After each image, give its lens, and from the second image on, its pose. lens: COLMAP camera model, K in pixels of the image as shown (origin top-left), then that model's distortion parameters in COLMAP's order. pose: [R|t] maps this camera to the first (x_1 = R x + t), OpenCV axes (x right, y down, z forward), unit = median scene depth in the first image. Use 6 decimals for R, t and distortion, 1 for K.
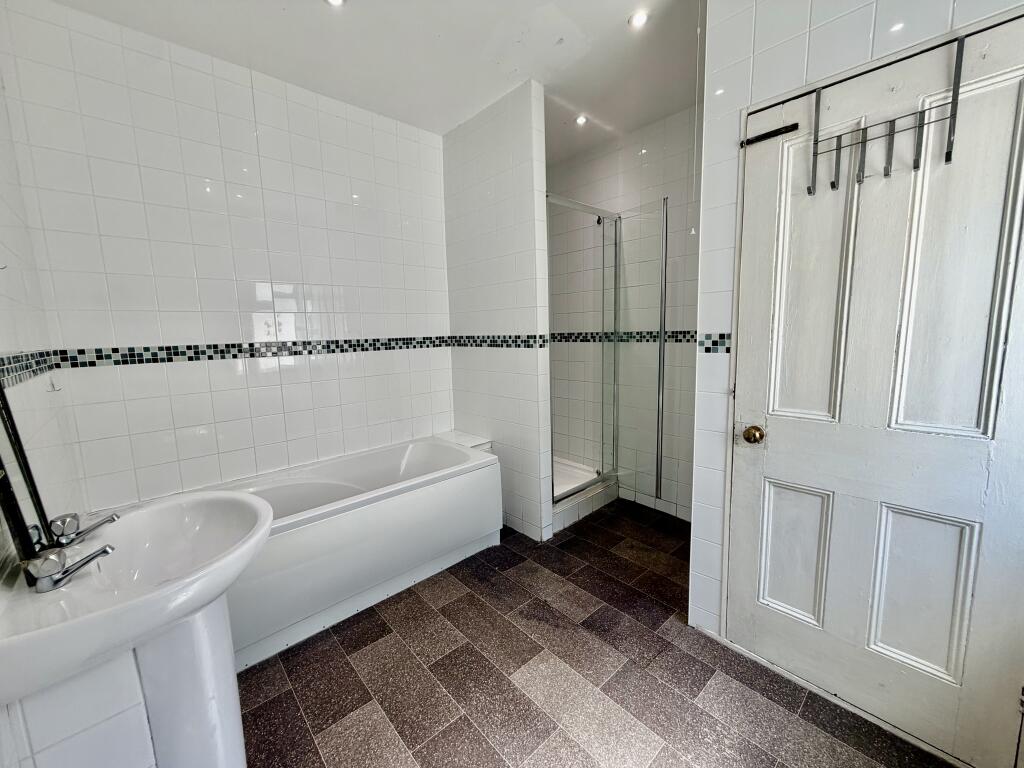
lens RADIAL K [[406.8, 0, 508.7], [0, 406.8, 386.0], [0, 0, 1]] dist [0.001947, -0.000047]
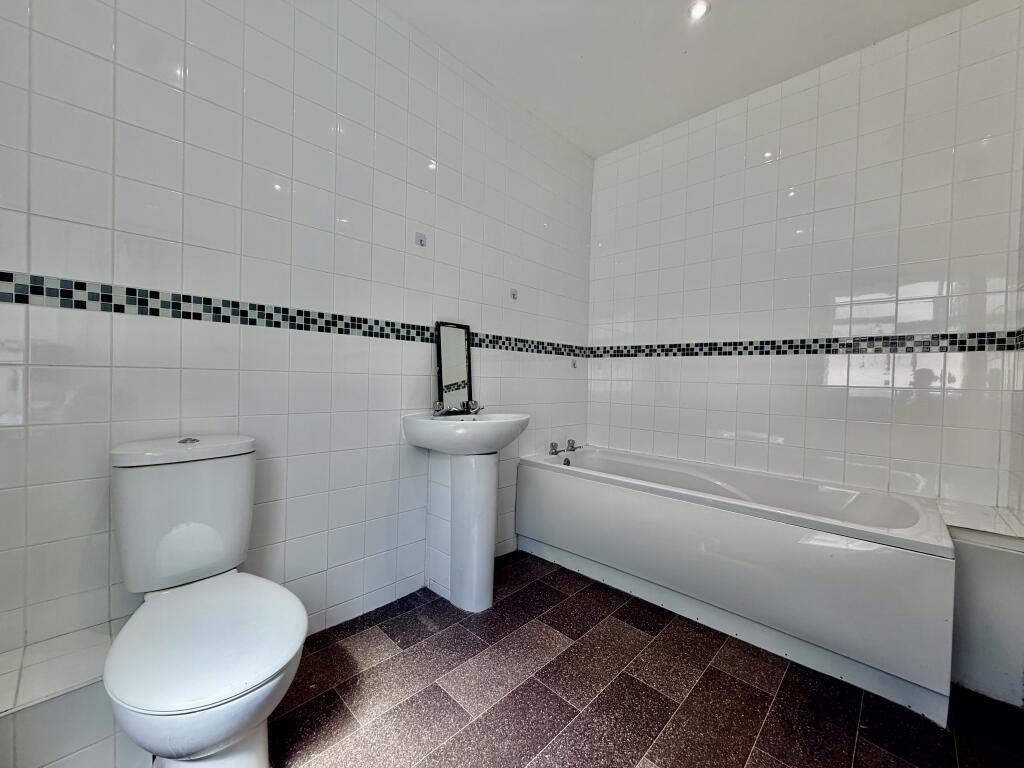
lens RADIAL K [[406.8, 0, 508.6], [0, 406.8, 382.6], [0, 0, 1]] dist [0.001947, -0.000047]
pose [[0.059994, 0.038239, -0.997466, 0.534703], [-0.165928, 0.985746, 0.027809, 0.061088], [0.984311, 0.163839, 0.065483, 0.472281]]
